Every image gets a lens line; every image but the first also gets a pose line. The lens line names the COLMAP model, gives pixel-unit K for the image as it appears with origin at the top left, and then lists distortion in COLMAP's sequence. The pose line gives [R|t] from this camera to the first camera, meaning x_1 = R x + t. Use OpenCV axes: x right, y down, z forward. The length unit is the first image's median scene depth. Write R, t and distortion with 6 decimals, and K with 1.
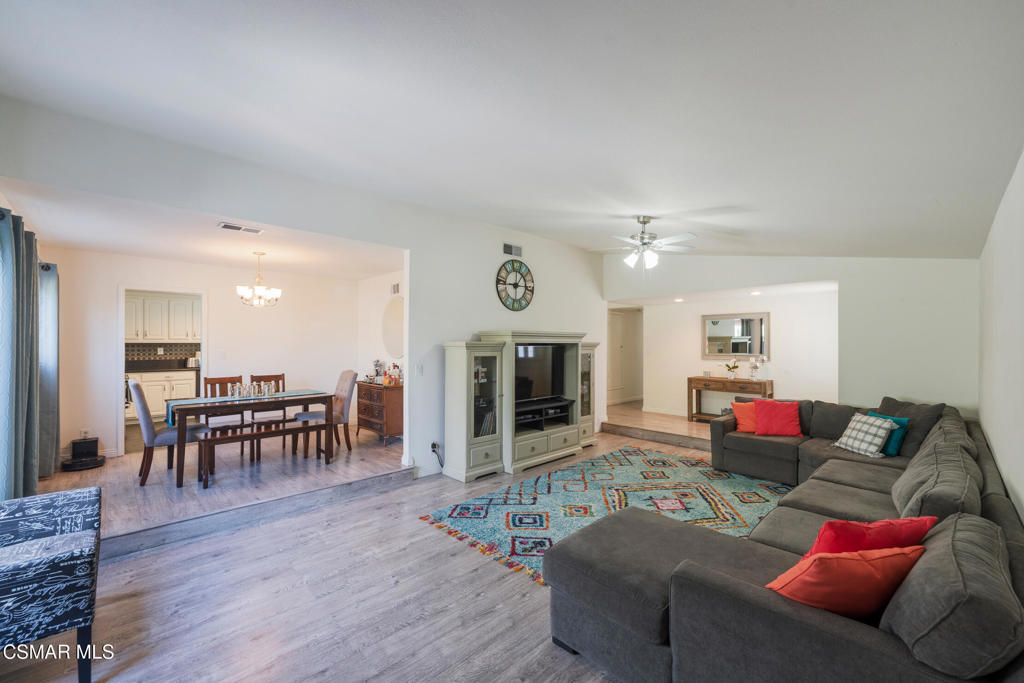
lens RADIAL K [[412.9, 0, 507.7], [0, 412.9, 344.2], [0, 0, 1]] dist [-0.009308, -0.000134]
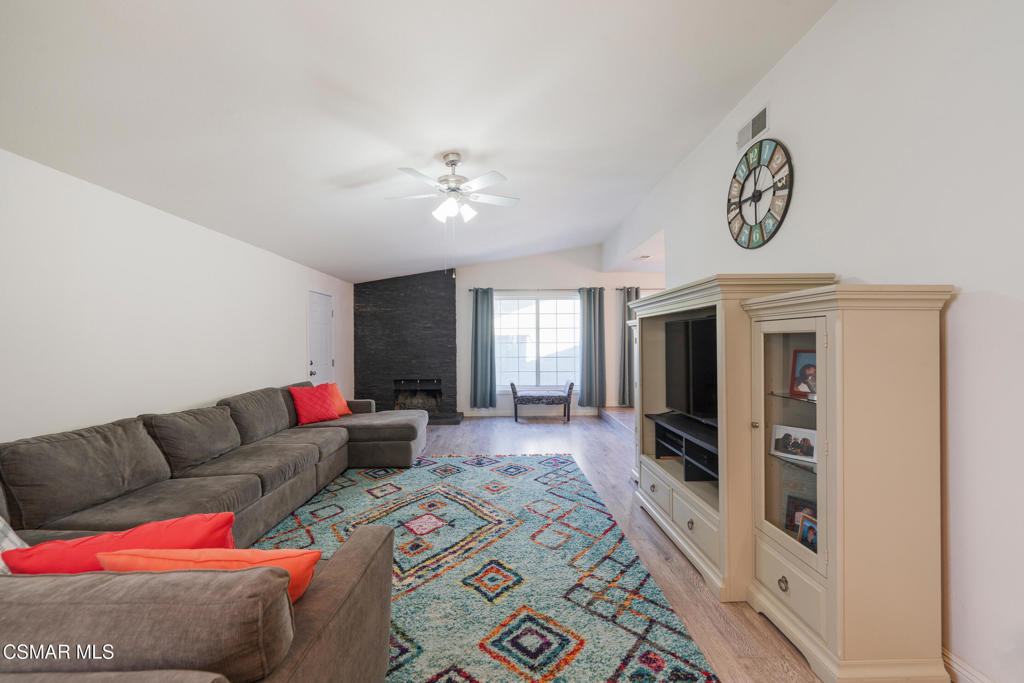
lens RADIAL K [[412.9, 0, 514.1], [0, 412.9, 340.0], [0, 0, 1]] dist [-0.009308, -0.000134]
pose [[-0.671042, -0.003333, -0.741412, 0.765953], [0.003857, 0.999961, -0.007986, 0.044120], [0.741409, -0.008218, -0.671003, 1.475238]]
